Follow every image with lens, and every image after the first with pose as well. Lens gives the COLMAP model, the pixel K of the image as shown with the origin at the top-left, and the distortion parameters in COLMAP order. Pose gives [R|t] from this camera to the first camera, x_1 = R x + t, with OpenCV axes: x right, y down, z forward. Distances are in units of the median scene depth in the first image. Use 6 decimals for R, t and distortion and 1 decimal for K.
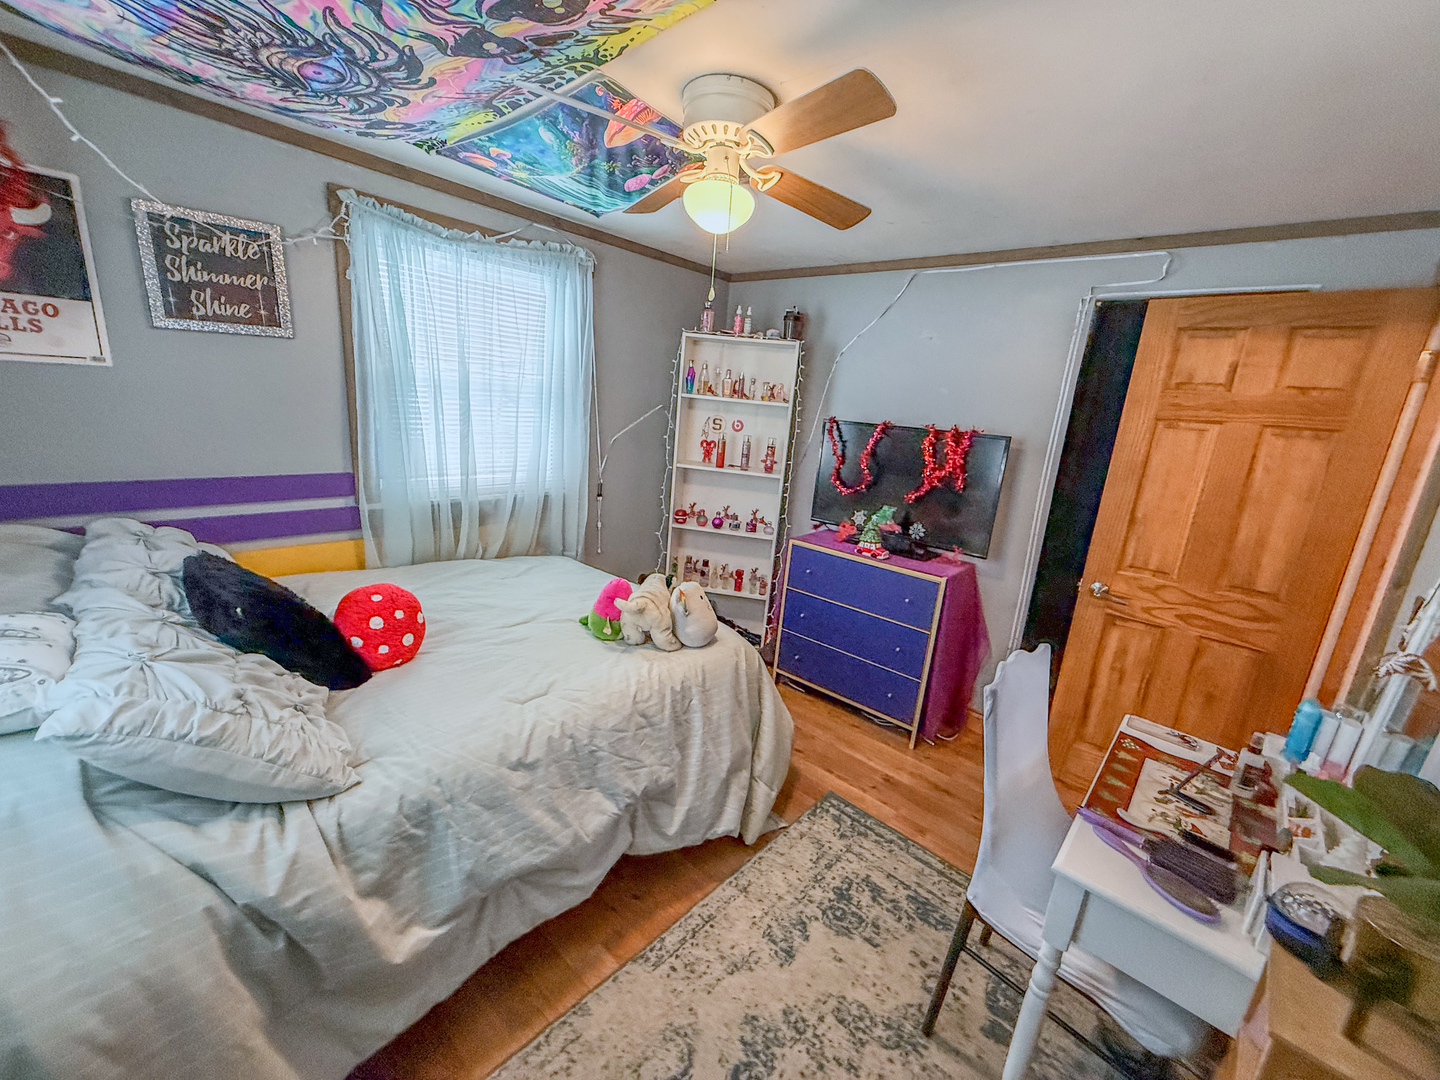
lens RADIAL K [[570.9, 0, 716.3], [0, 570.9, 541.8], [0, 0, 1]] dist [-0.001332, 0.000254]
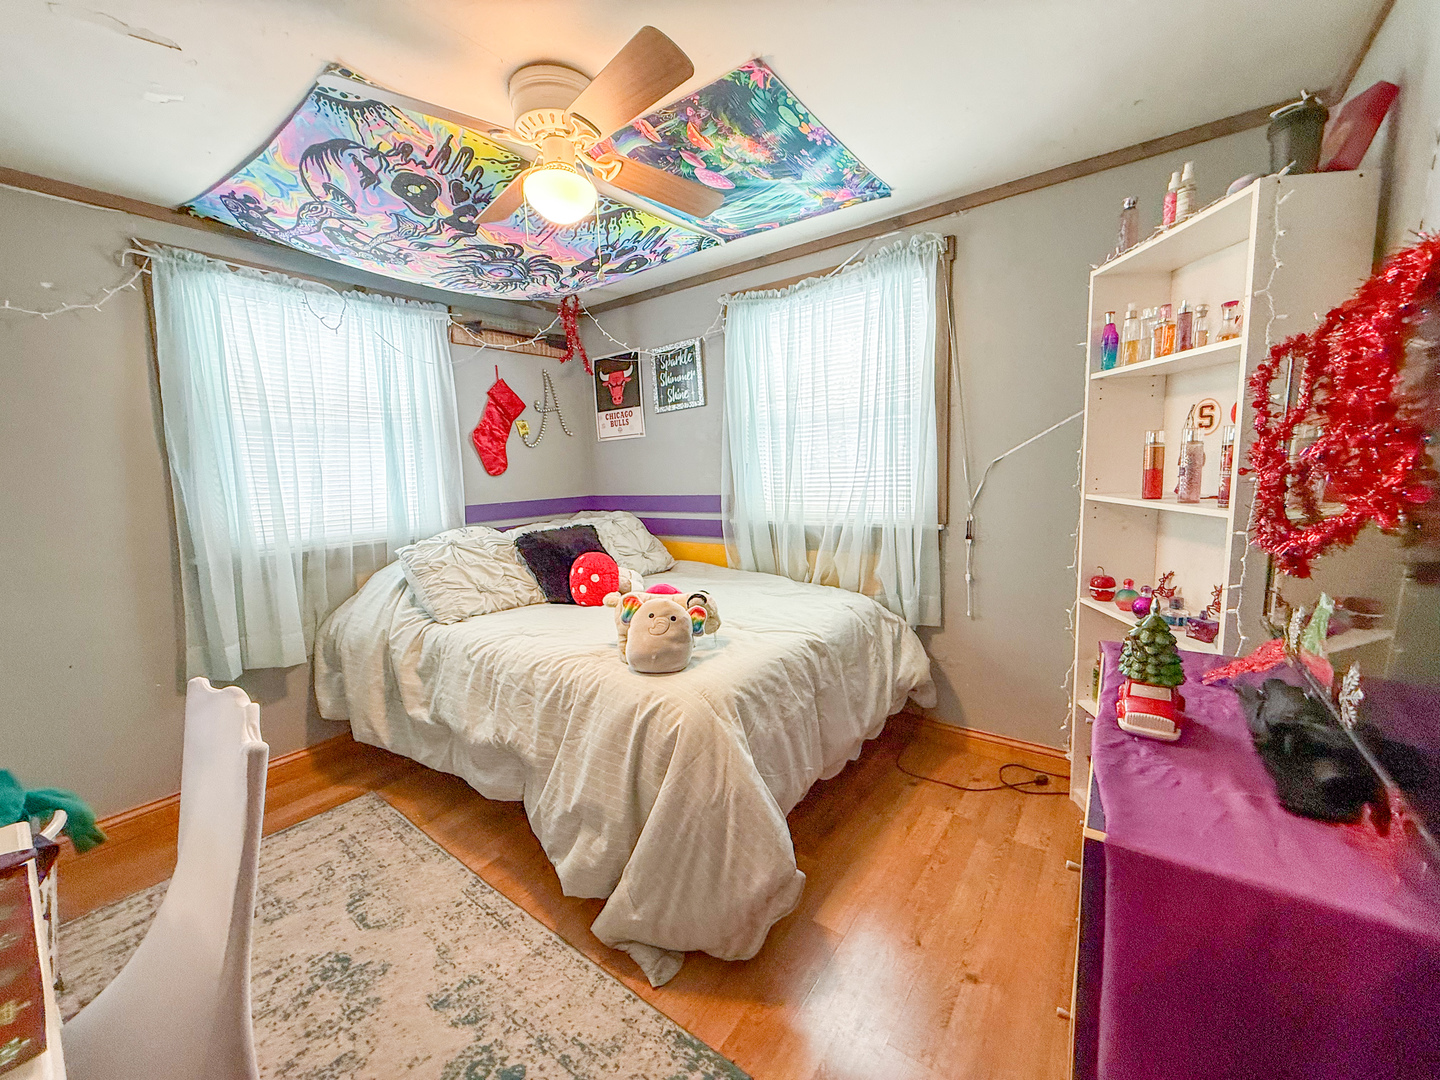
lens RADIAL K [[570.9, 0, 711.4], [0, 570.9, 540.1], [0, 0, 1]] dist [-0.001332, 0.000254]
pose [[0.083814, 0.041695, -0.995609, 0.901652], [-0.200062, 0.979485, 0.024177, -0.052389], [0.976192, 0.197157, 0.090436, 1.086998]]
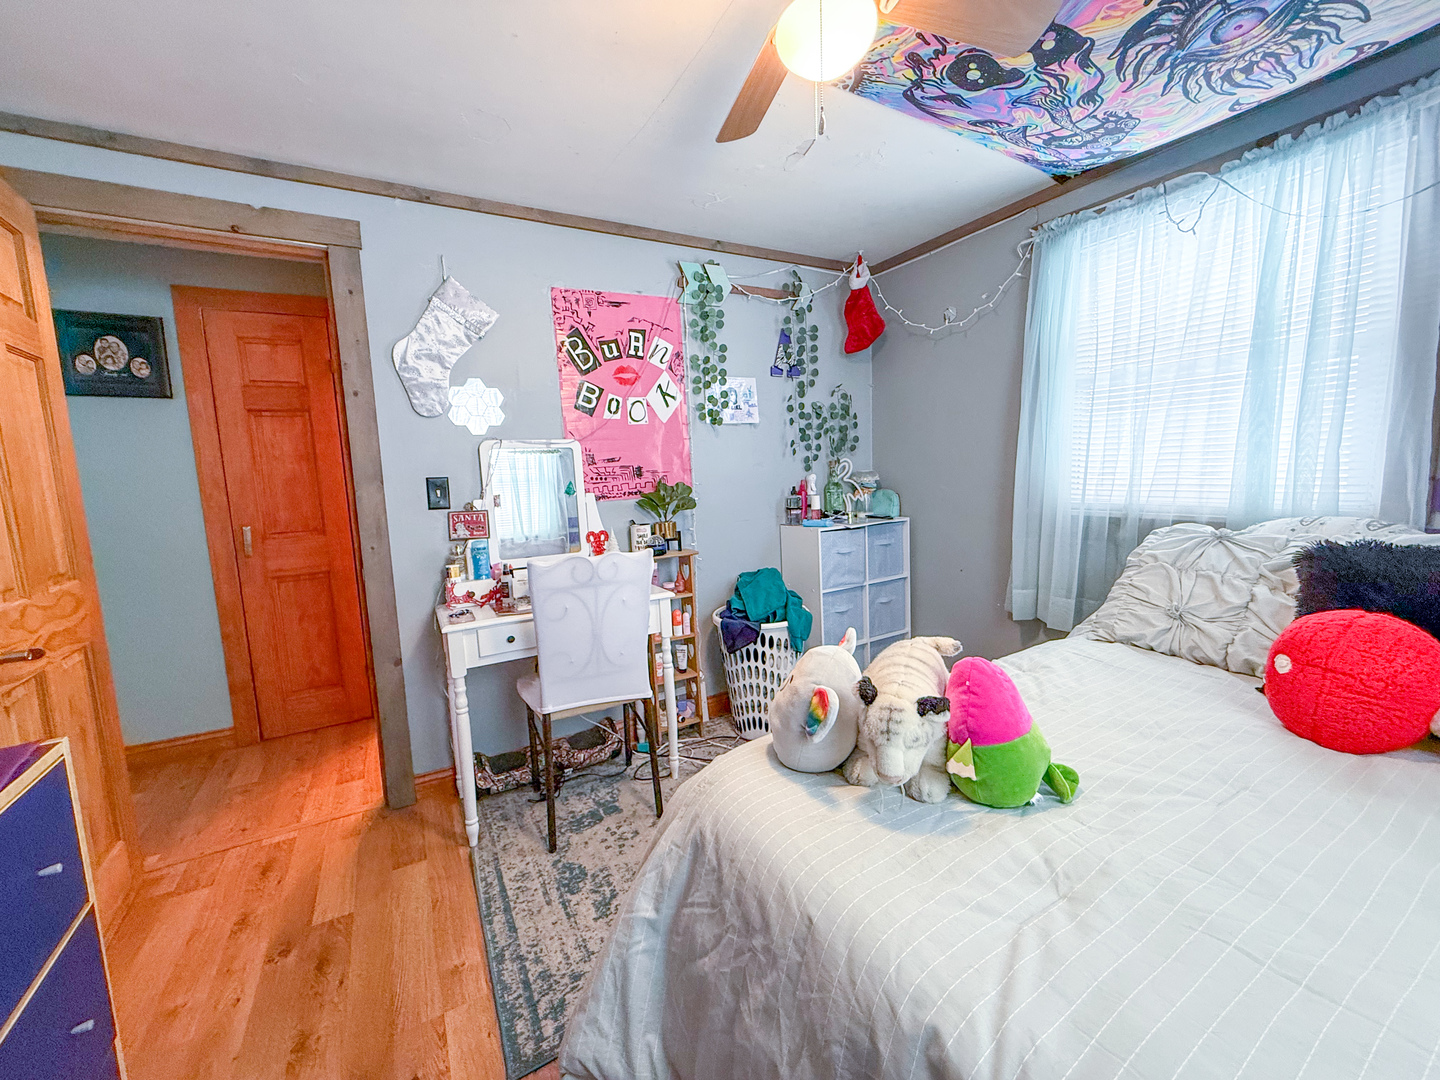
lens RADIAL K [[570.9, 0, 717.3], [0, 570.9, 541.3], [0, 0, 1]] dist [-0.001332, 0.000254]
pose [[-0.953677, -0.077689, 0.290629, -0.094285], [0.036749, 0.928759, 0.368859, -0.224898], [-0.298580, 0.362452, -0.882881, 1.595301]]
